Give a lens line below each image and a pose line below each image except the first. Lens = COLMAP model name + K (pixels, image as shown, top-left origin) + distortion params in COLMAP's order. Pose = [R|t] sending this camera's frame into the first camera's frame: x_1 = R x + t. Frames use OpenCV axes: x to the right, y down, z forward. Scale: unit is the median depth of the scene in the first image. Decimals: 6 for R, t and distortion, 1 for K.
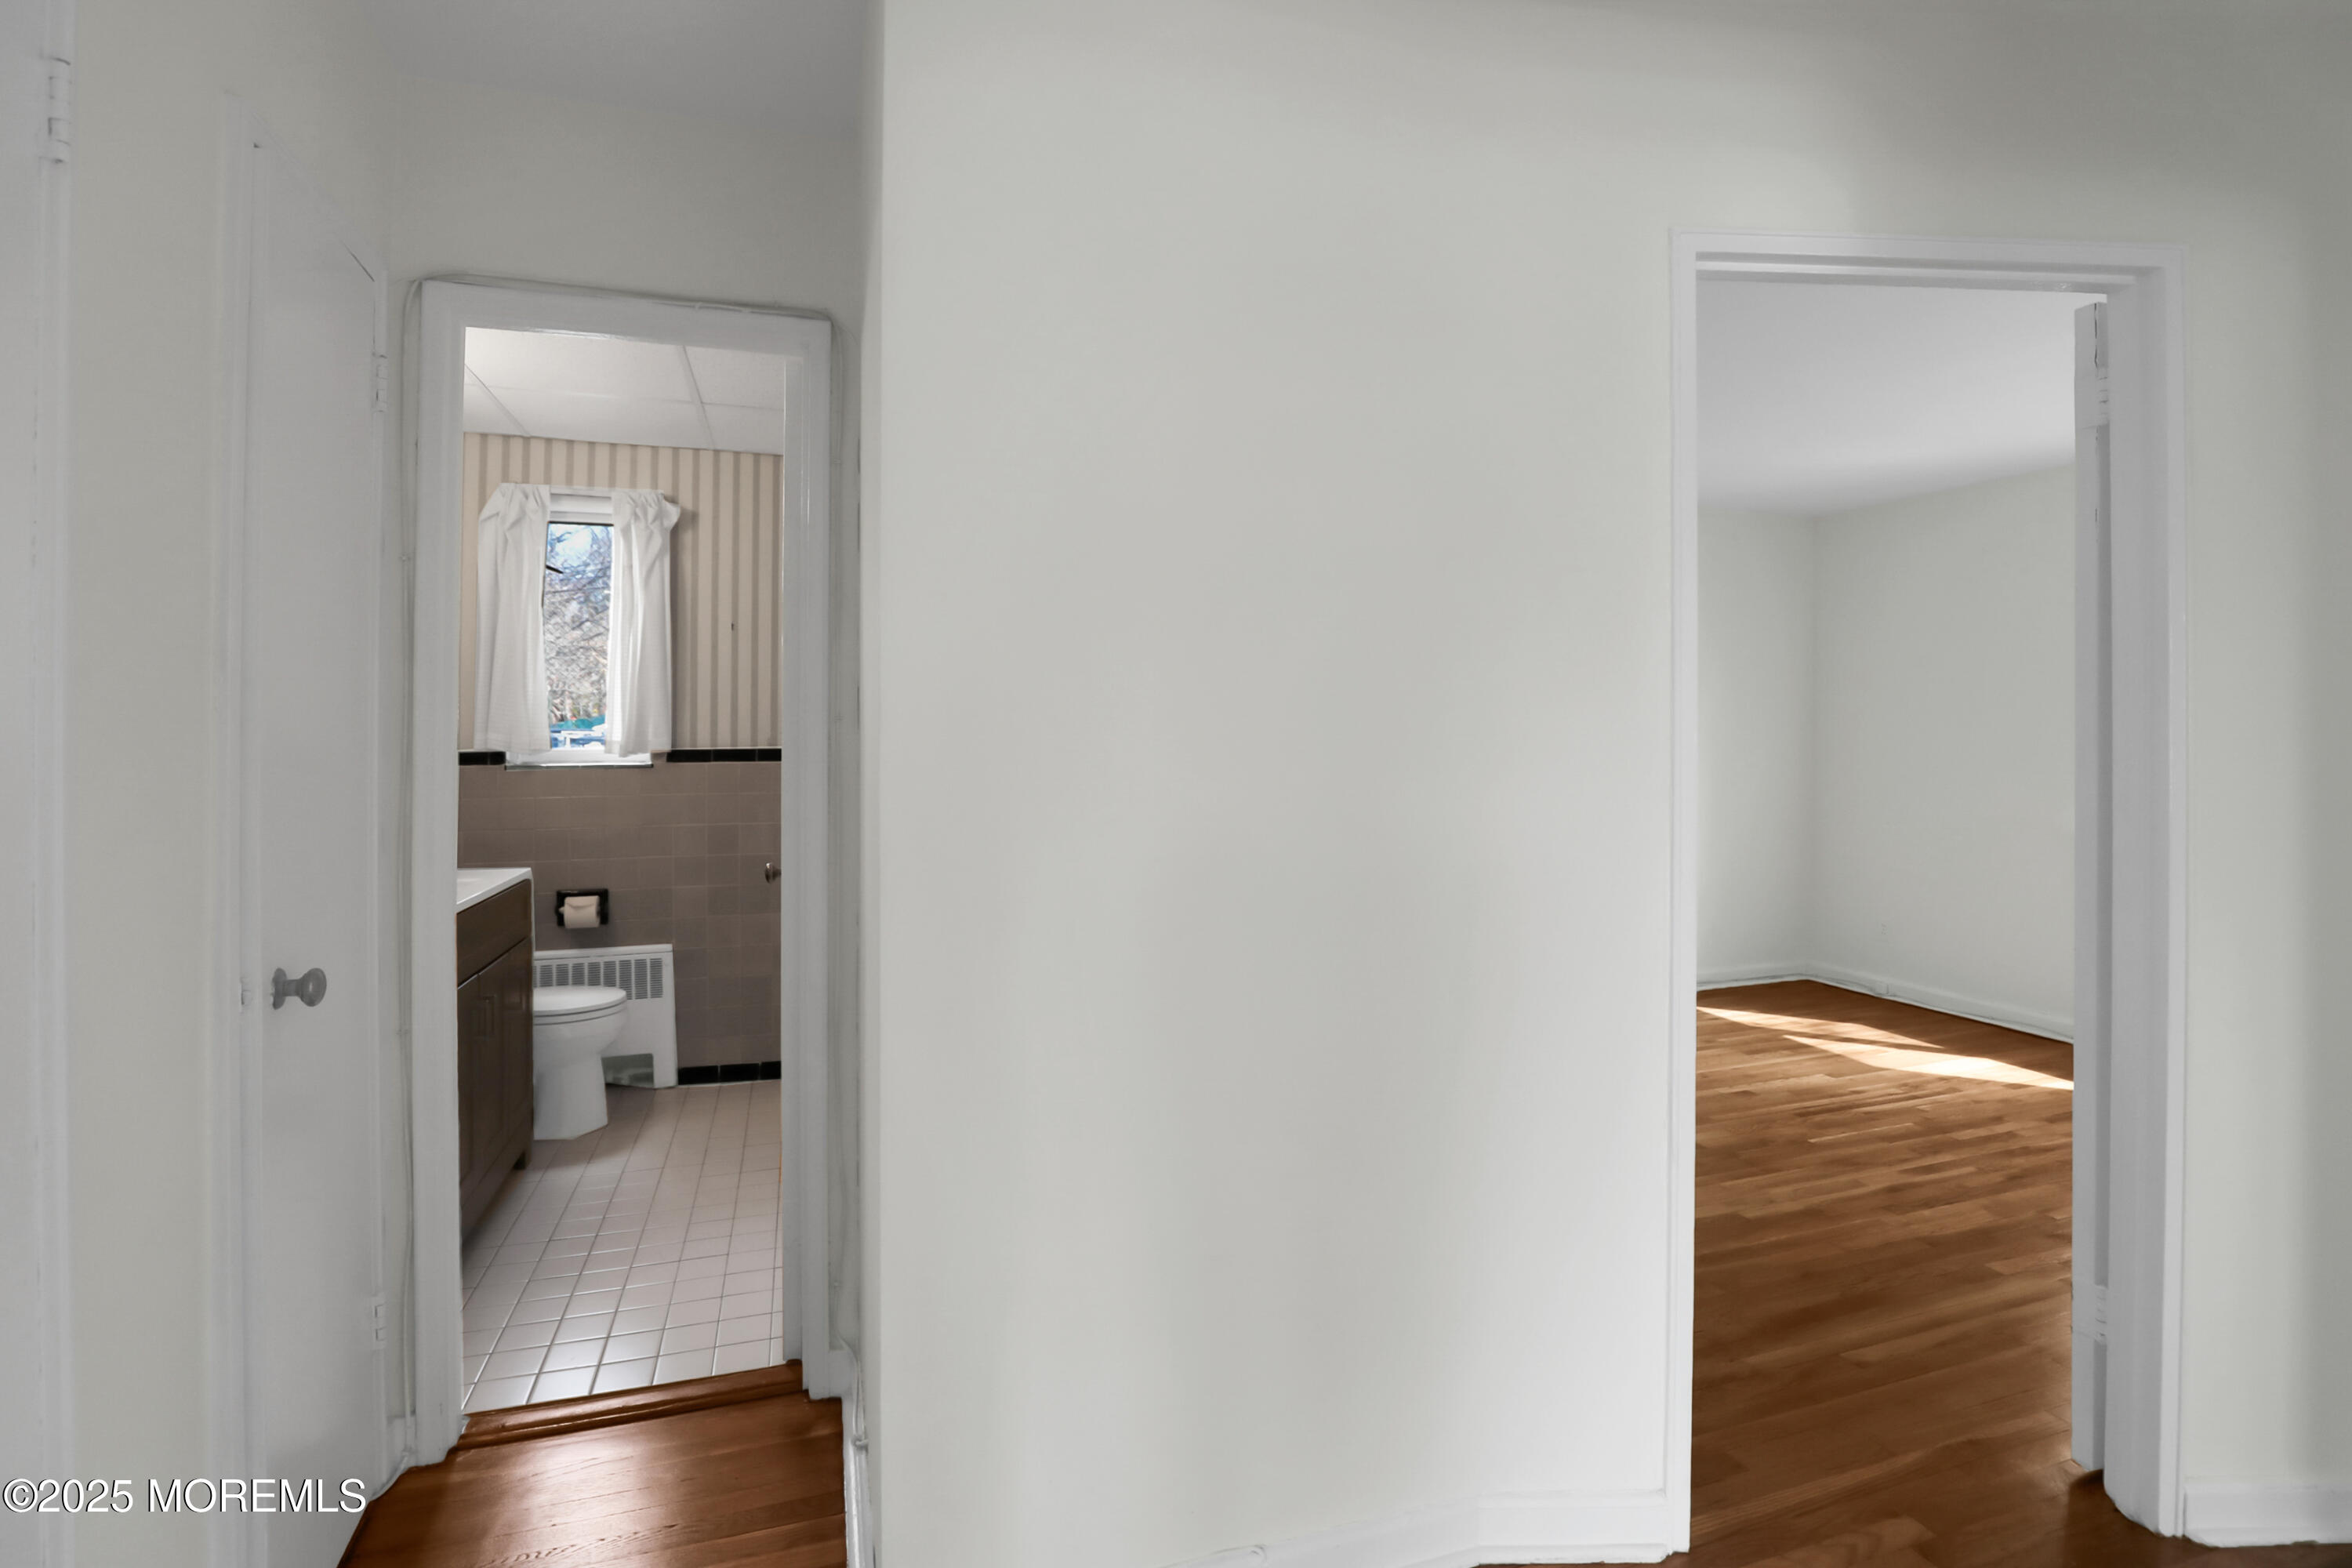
lens RADIAL K [[1127.4, 0, 1176.7], [0, 1127.4, 726.4], [0, 0, 1]] dist [-0.026976, -0.000097]
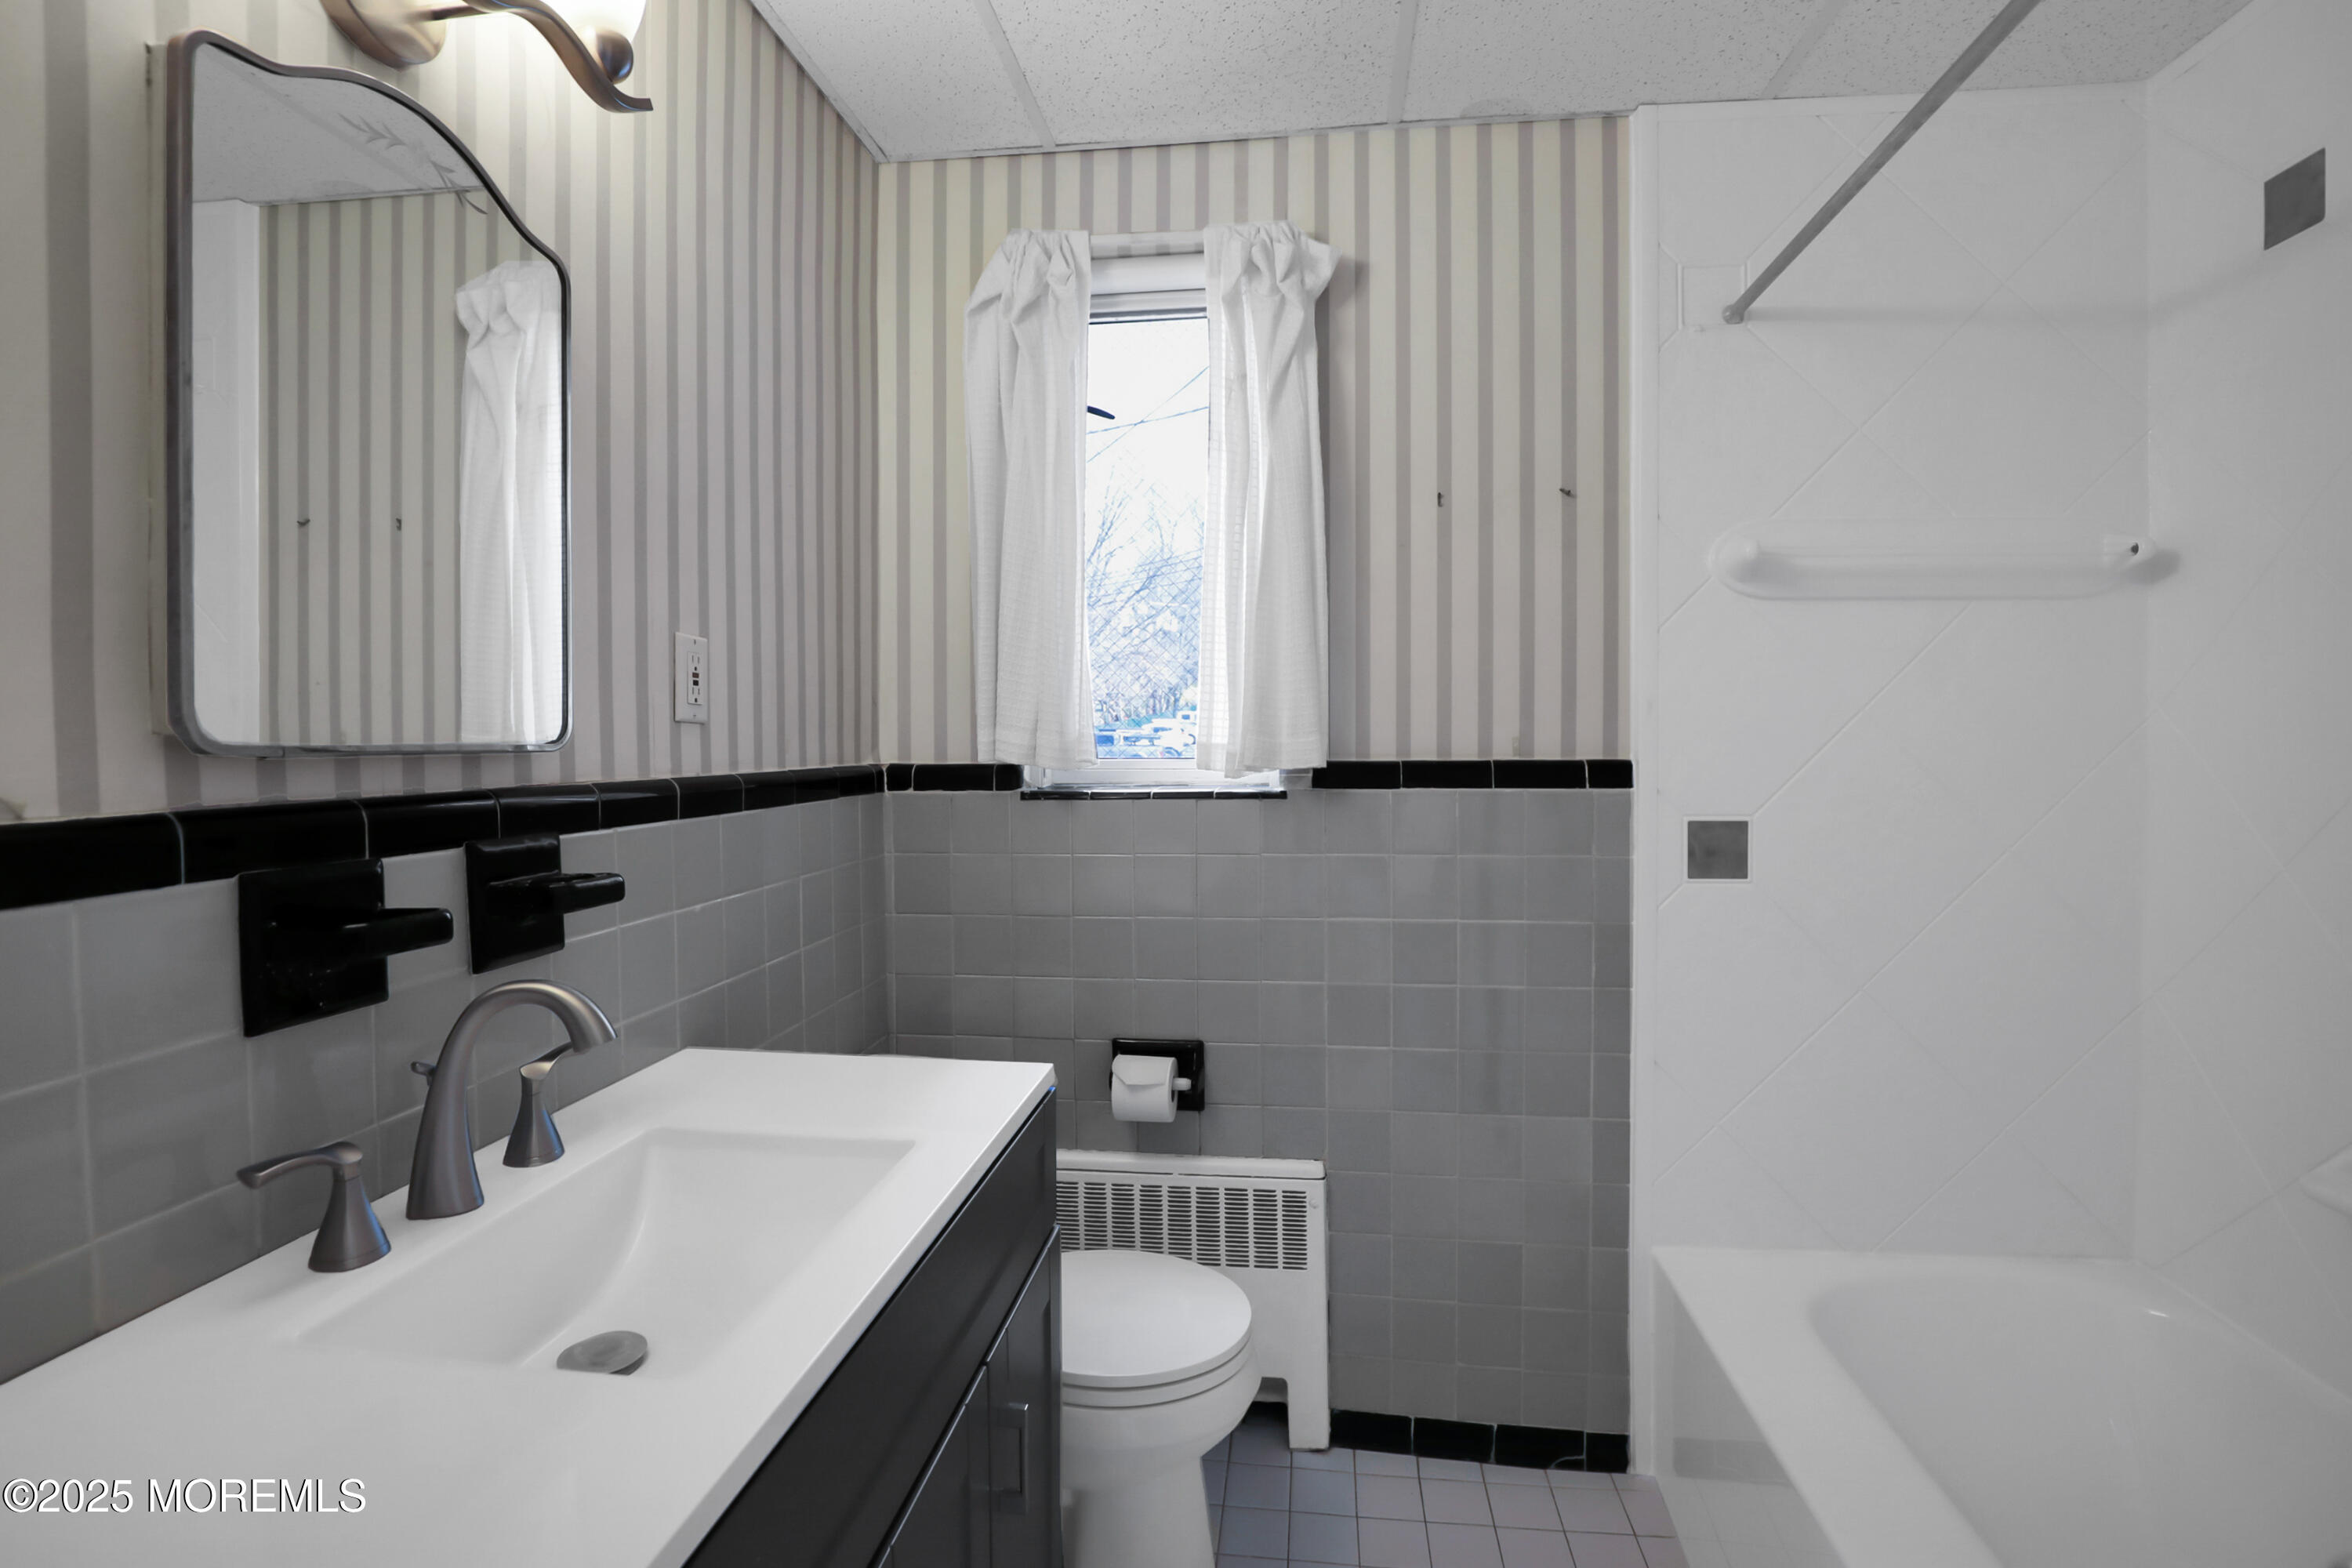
lens RADIAL K [[1107.6, 0, 1187.2], [0, 1107.6, 772.3], [0, 0, 1]] dist [-0.028589, 0.000995]
pose [[0.899676, 0.020380, -0.436083, -0.300276], [0.008330, 0.997926, 0.063823, -0.005712], [0.436479, -0.061052, 0.897640, 0.557637]]
